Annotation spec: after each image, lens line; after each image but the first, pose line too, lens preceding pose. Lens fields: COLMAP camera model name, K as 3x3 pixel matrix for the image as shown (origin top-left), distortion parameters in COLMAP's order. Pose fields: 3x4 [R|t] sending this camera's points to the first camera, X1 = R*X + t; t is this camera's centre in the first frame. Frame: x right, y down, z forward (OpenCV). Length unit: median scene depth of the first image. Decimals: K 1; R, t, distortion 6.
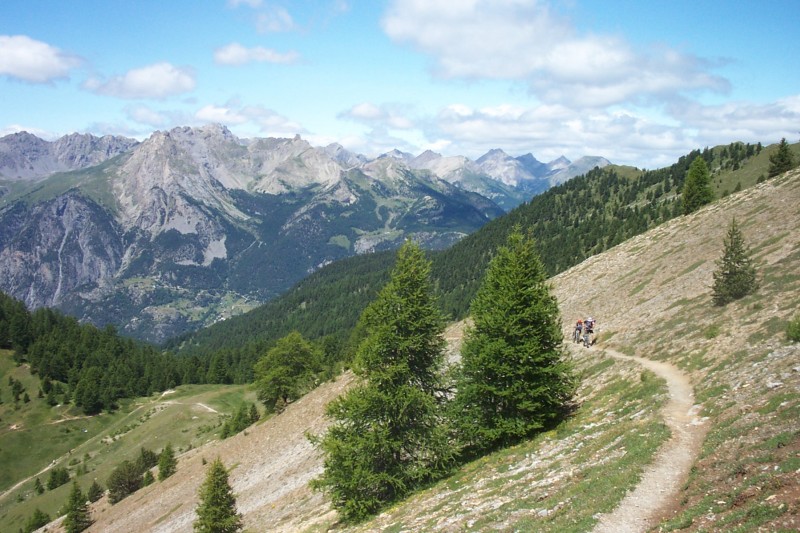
lens RADIAL K [[981.9, 0, 400.0], [0, 981.9, 266.5], [0, 0, 1]] dist [-0.202612, 0.259685]
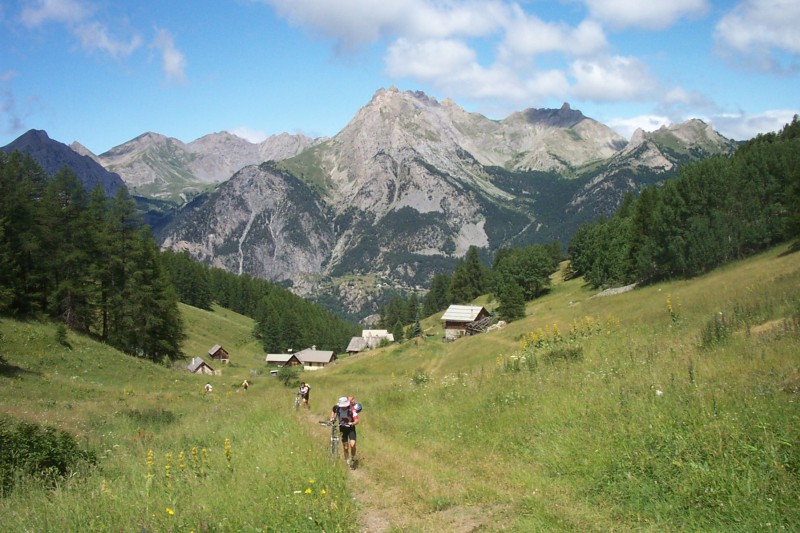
lens RADIAL K [[981.9, 0, 400.0], [0, 981.9, 266.5], [0, 0, 1]] dist [-0.202612, 0.259685]
pose [[0.974352, -0.016845, -0.224398, -0.085228], [0.005779, 0.998739, -0.049880, 0.035440], [0.224955, 0.047304, 0.973220, 0.334854]]
